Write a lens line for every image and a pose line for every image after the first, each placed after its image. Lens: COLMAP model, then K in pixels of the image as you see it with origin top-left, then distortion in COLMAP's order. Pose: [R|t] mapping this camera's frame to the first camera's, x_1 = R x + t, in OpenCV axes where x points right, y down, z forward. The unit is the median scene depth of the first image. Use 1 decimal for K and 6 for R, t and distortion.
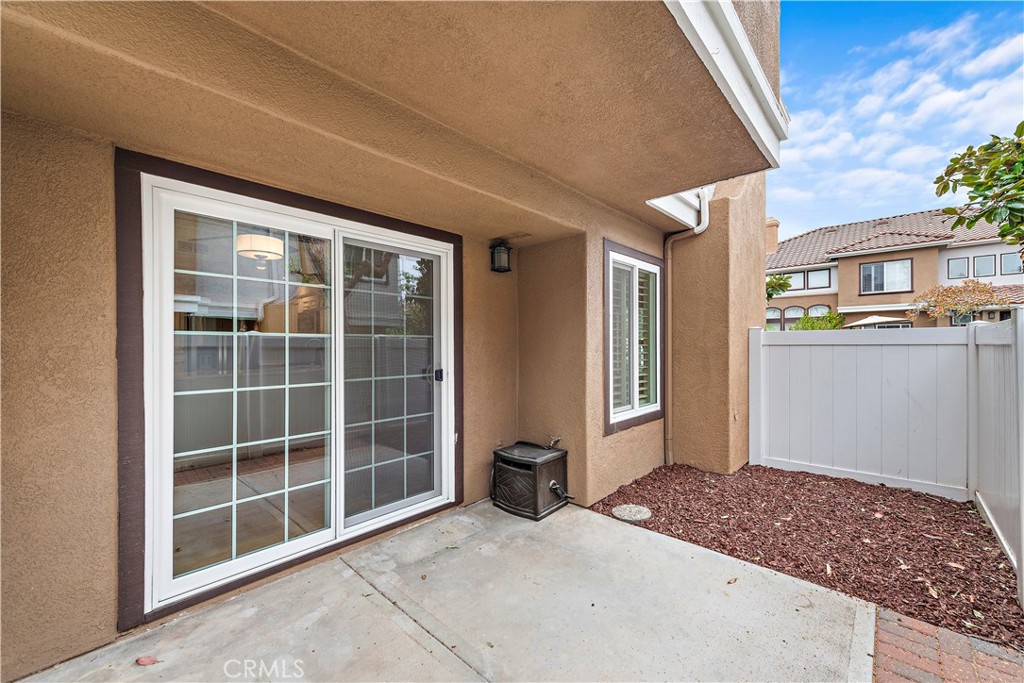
lens RADIAL K [[403.3, 0, 513.6], [0, 403.3, 341.4], [0, 0, 1]] dist [0.000796, -0.000040]
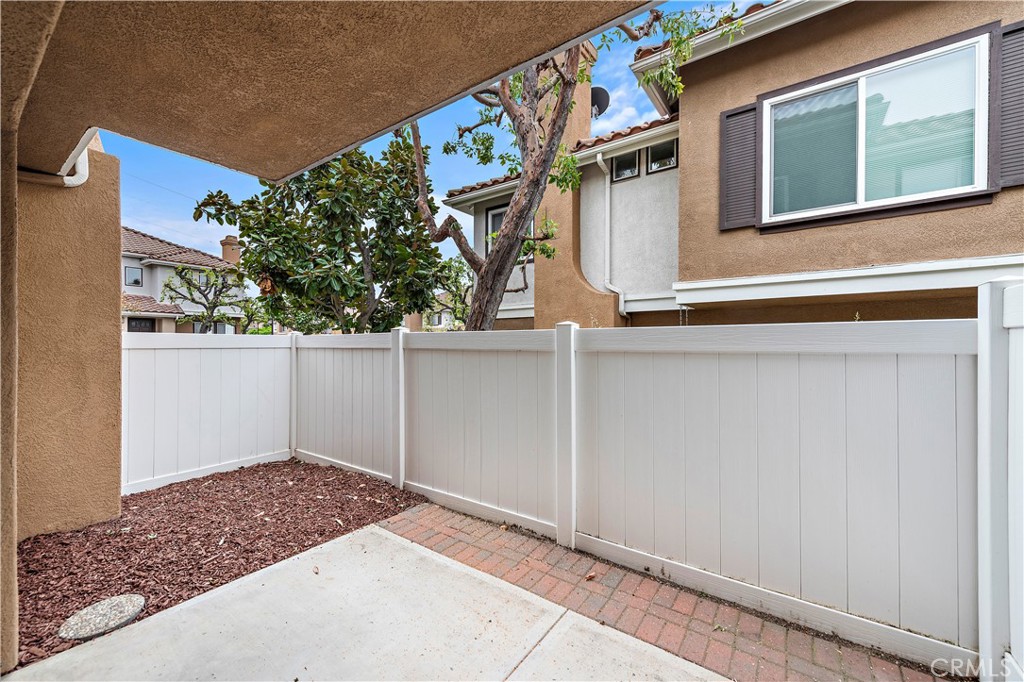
lens RADIAL K [[403.3, 0, 513.6], [0, 403.3, 340.9], [0, 0, 1]] dist [0.000796, -0.000040]
pose [[-0.137016, 0.013173, 0.990481, -0.447225], [-0.008969, 0.999854, -0.014539, -0.002843], [-0.990528, -0.010876, -0.136878, 0.476013]]
